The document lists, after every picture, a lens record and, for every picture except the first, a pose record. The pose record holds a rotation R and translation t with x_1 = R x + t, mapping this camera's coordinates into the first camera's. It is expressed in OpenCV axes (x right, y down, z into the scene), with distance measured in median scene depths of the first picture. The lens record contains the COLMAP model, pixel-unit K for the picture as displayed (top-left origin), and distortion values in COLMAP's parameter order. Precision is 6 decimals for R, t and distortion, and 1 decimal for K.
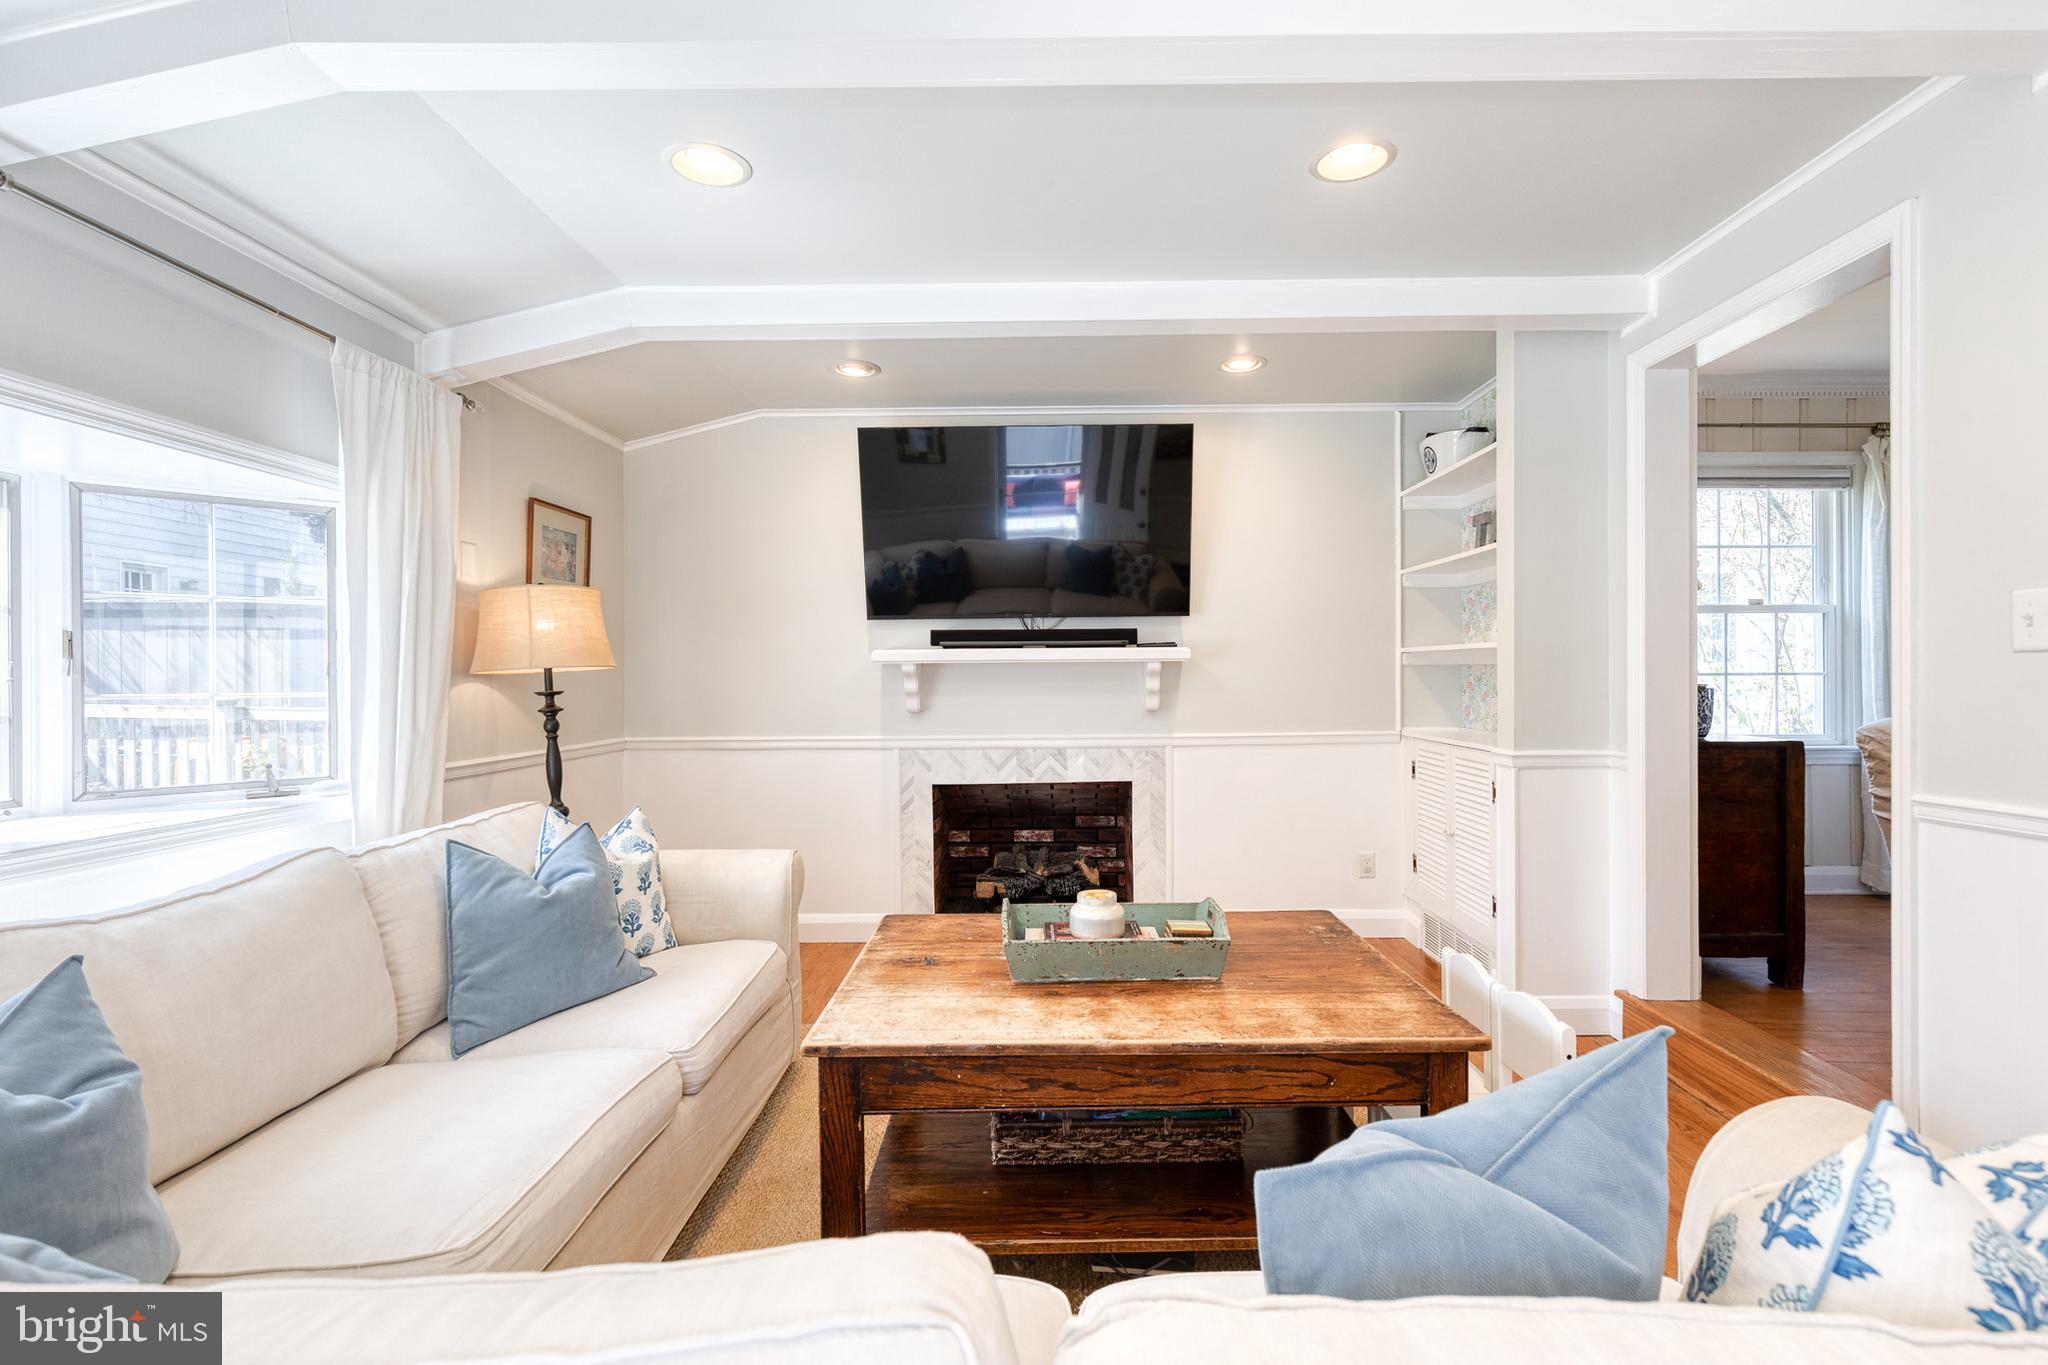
lens RADIAL K [[942.5, 0, 1020.1], [0, 942.5, 668.3], [0, 0, 1]] dist [0.013022, -0.004542]
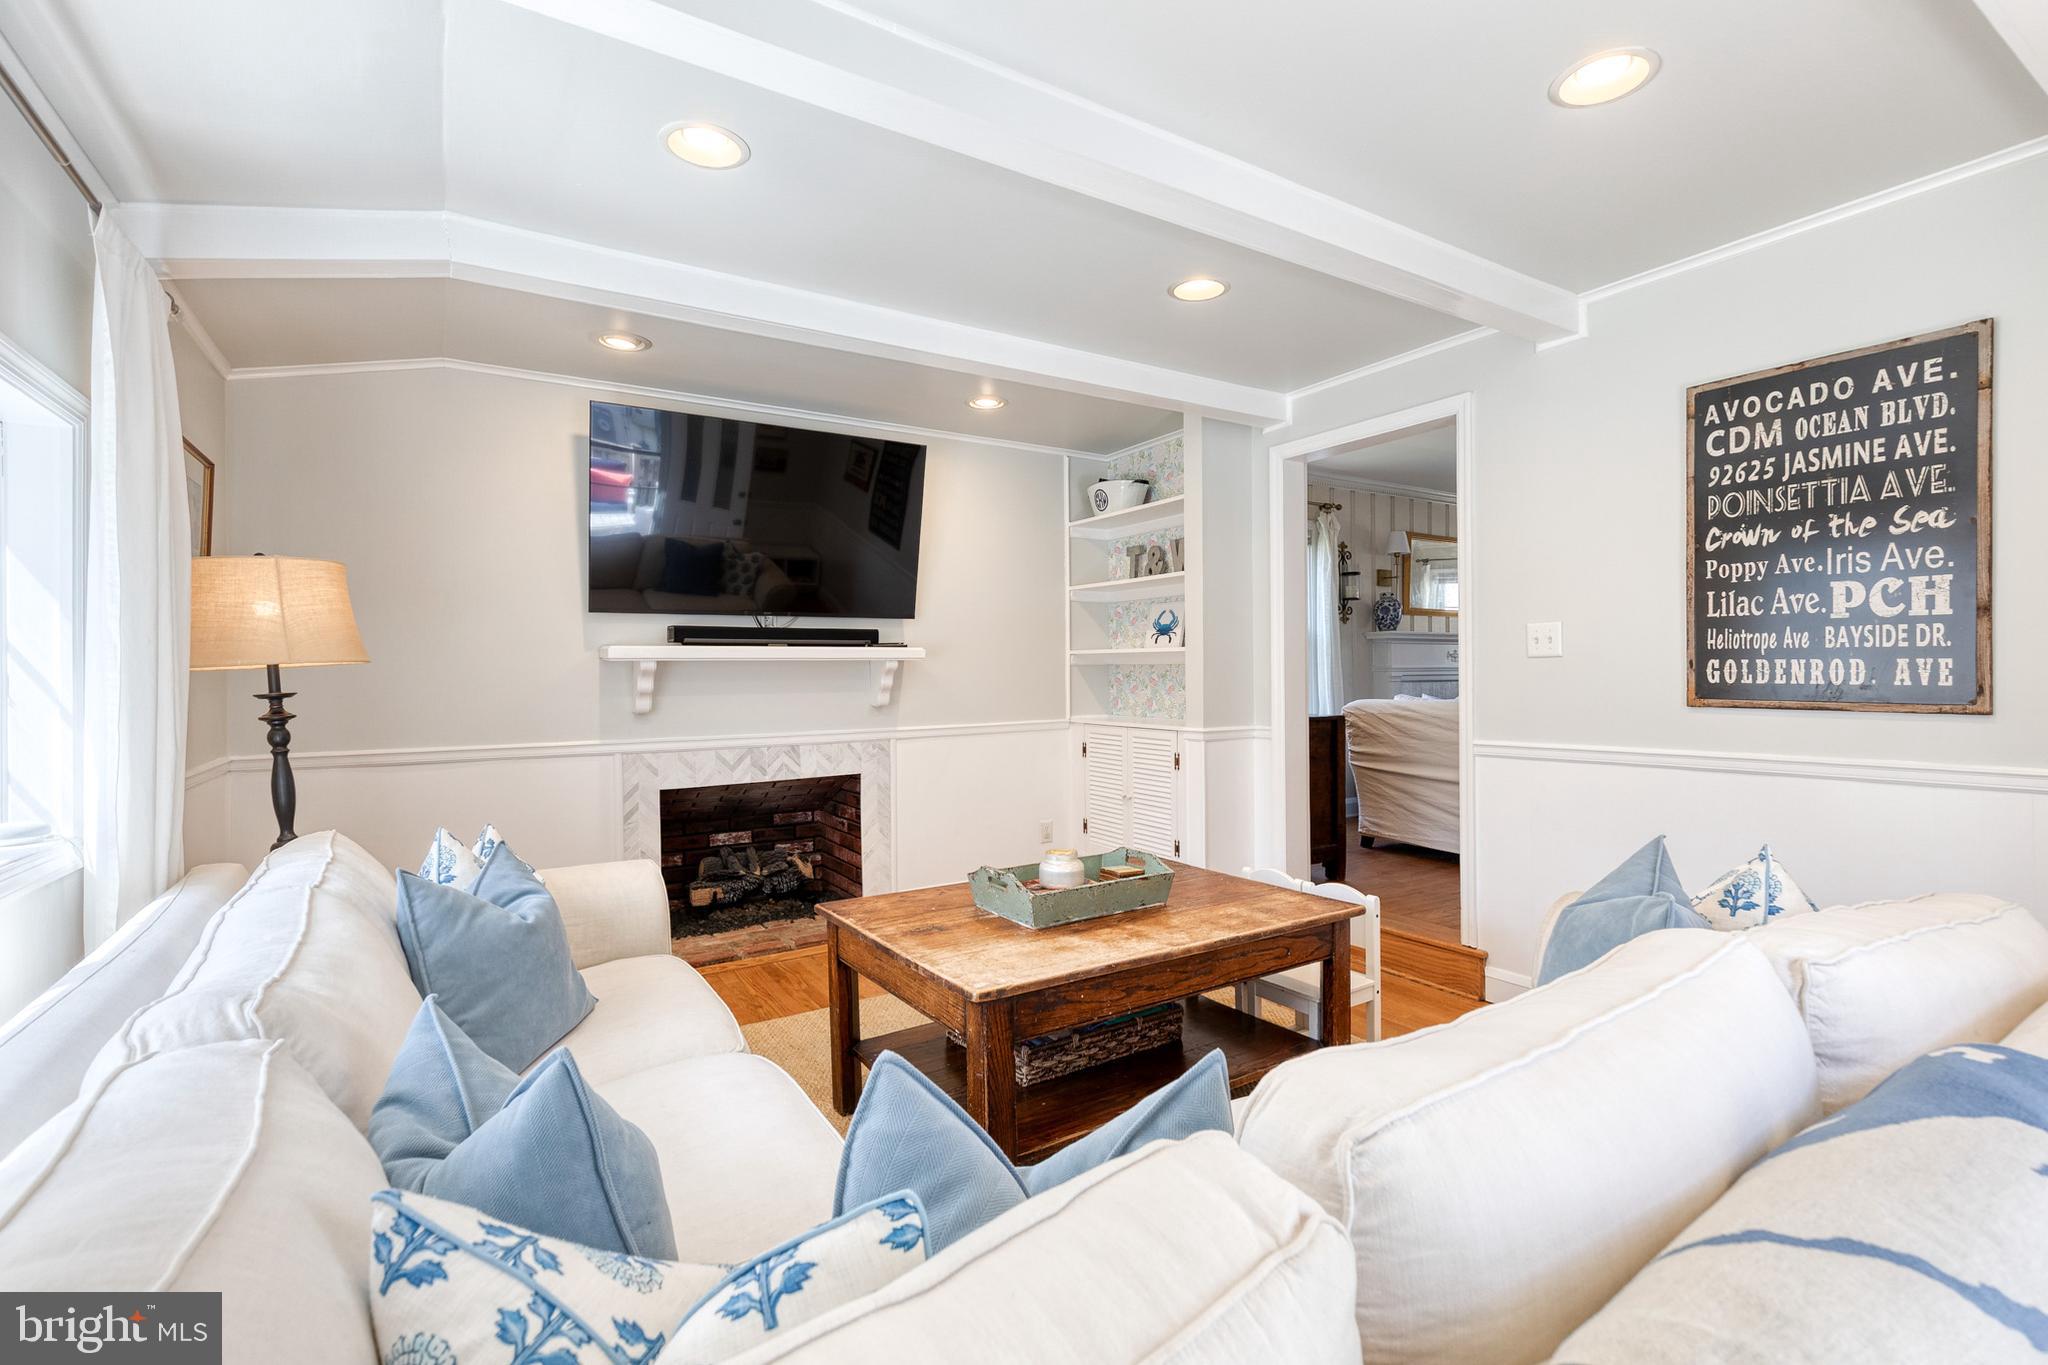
lens RADIAL K [[942.5, 0, 1051.7], [0, 942.5, 661.5], [0, 0, 1]] dist [0.013022, -0.004542]
pose [[0.835978, 0.006315, 0.548726, -0.329163], [-0.001778, 0.999960, -0.008798, 0.003372], [-0.548760, 0.006379, 0.835956, -0.002456]]
